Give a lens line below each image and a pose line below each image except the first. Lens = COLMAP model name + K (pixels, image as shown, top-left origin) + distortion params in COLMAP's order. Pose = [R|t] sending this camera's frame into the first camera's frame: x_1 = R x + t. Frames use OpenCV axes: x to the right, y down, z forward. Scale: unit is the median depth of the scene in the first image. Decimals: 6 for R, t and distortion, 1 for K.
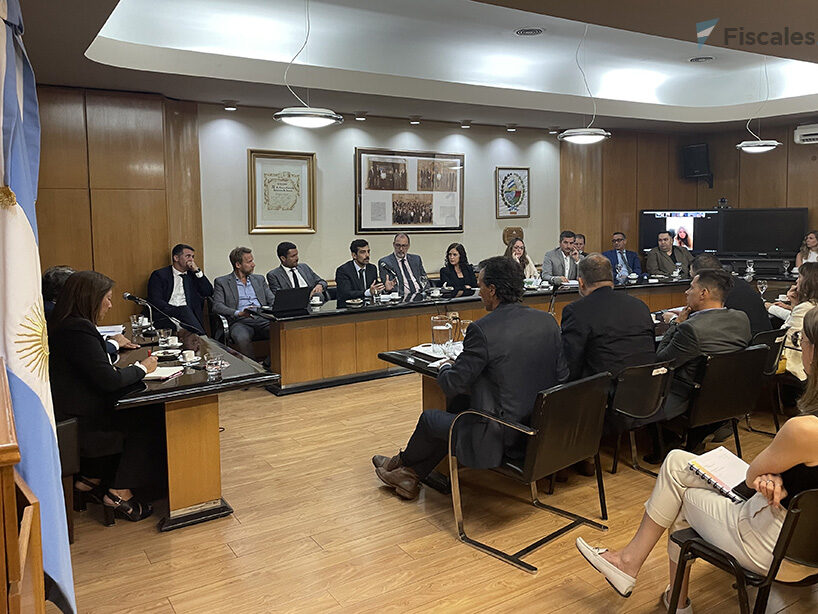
lens RADIAL K [[709.5, 0, 409.0], [0, 709.5, 307.0], [0, 0, 1]] dist [0.013382, -0.001602]
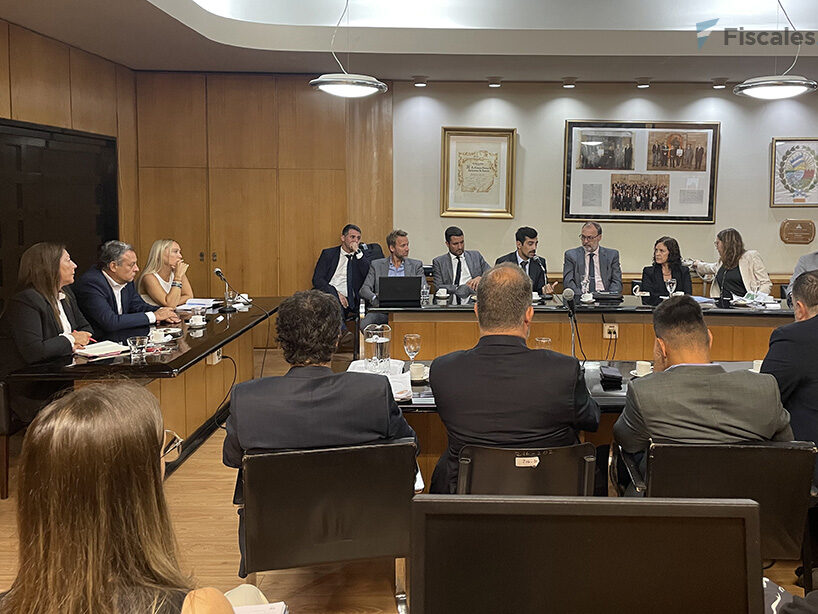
lens RADIAL K [[709.5, 0, 409.0], [0, 709.5, 307.0], [0, 0, 1]] dist [0.013382, -0.001602]
pose [[0.831115, 0.101403, -0.546777, 0.257936], [-0.088864, 0.994817, 0.049420, -0.024888], [0.548955, 0.007515, 0.835818, 0.176472]]
